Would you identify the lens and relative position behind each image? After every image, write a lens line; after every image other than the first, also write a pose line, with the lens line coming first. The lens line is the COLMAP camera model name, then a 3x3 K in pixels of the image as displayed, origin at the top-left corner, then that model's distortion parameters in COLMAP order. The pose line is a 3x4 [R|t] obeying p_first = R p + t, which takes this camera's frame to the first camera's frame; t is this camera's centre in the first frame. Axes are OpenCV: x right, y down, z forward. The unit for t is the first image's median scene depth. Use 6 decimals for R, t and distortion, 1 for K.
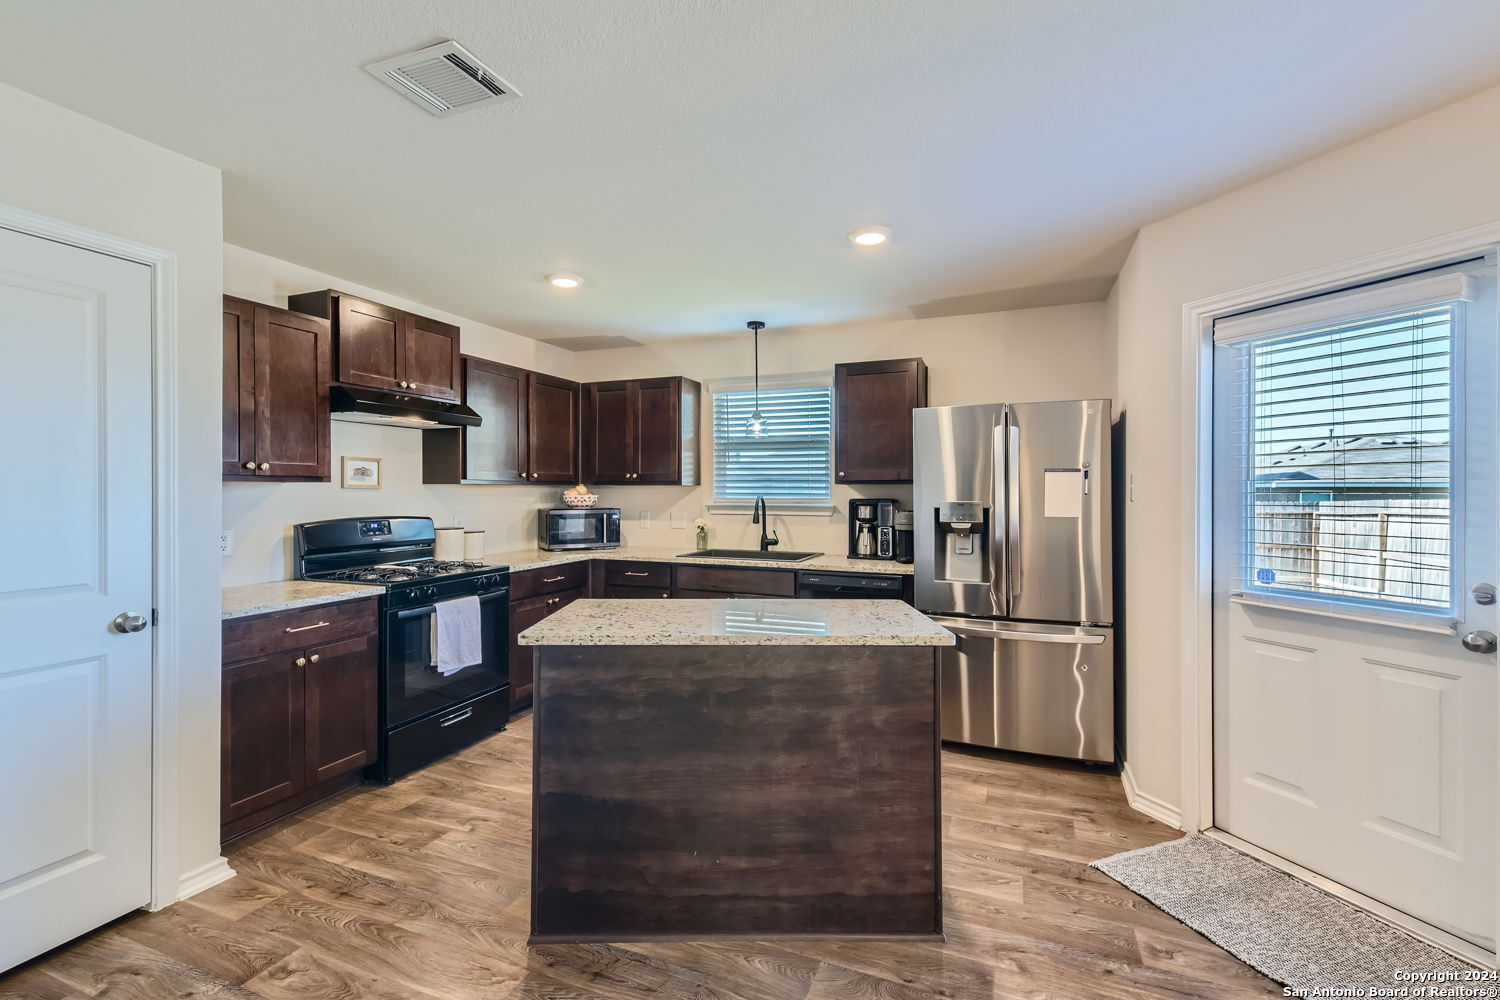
lens RADIAL K [[658.8, 0, 751.7], [0, 658.8, 491.3], [0, 0, 1]] dist [0.012202, -0.003979]
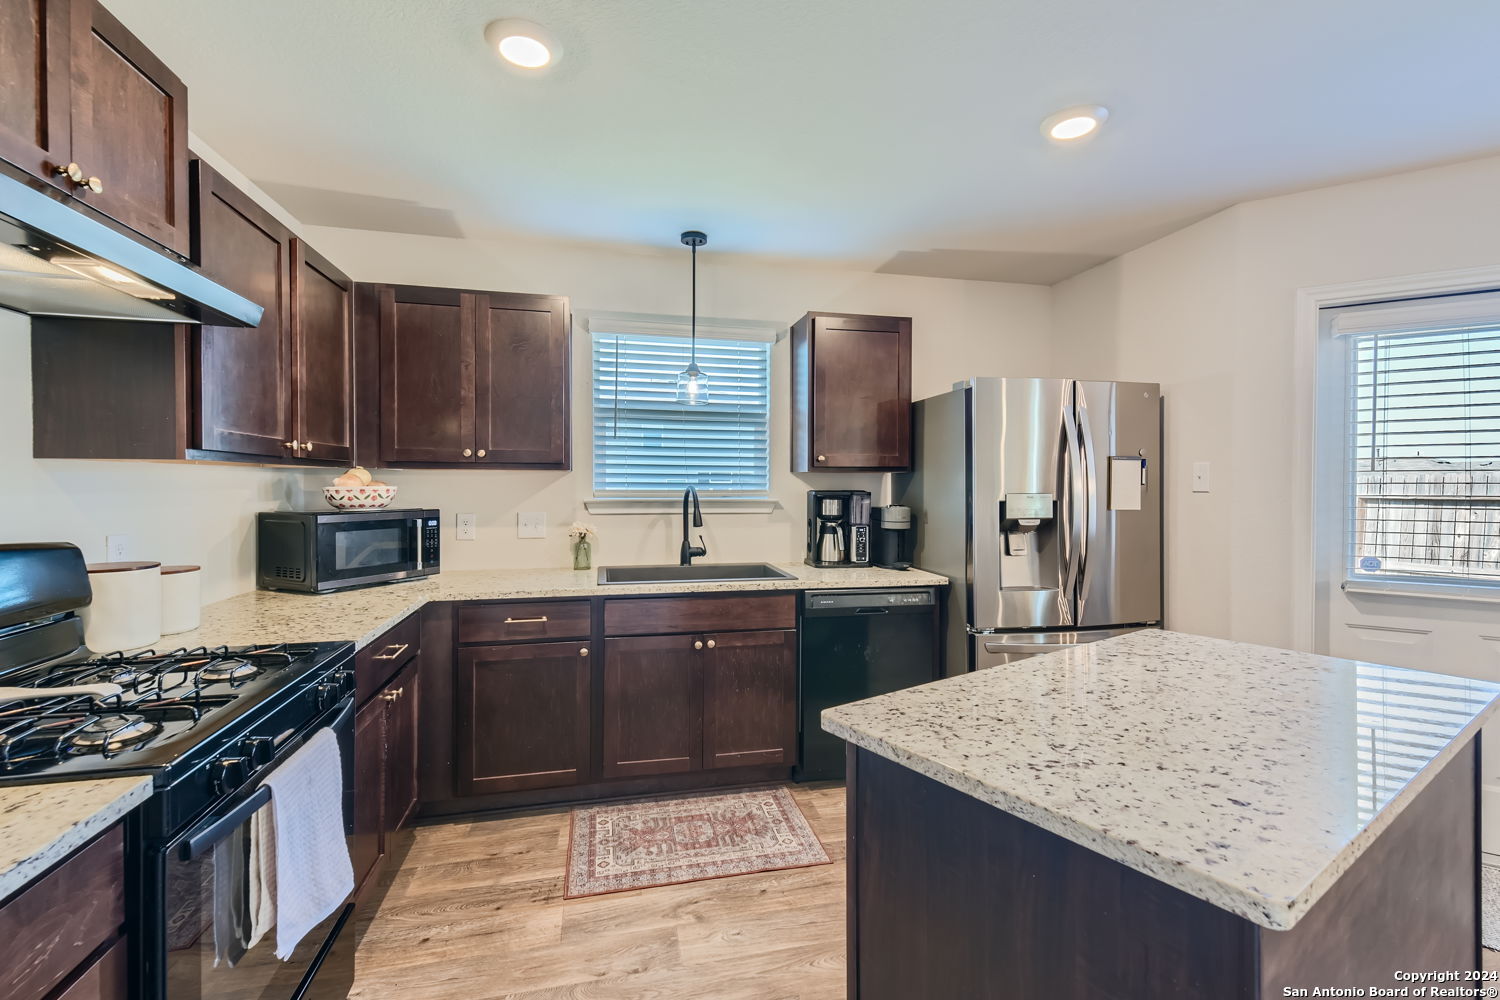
lens RADIAL K [[658.8, 0, 751.9], [0, 658.8, 489.9], [0, 0, 1]] dist [0.012202, -0.003979]
pose [[0.819981, -0.004209, 0.572376, -0.361005], [-0.002976, 0.999928, 0.011615, 0.002106], [-0.572384, -0.011227, 0.819909, 0.421569]]
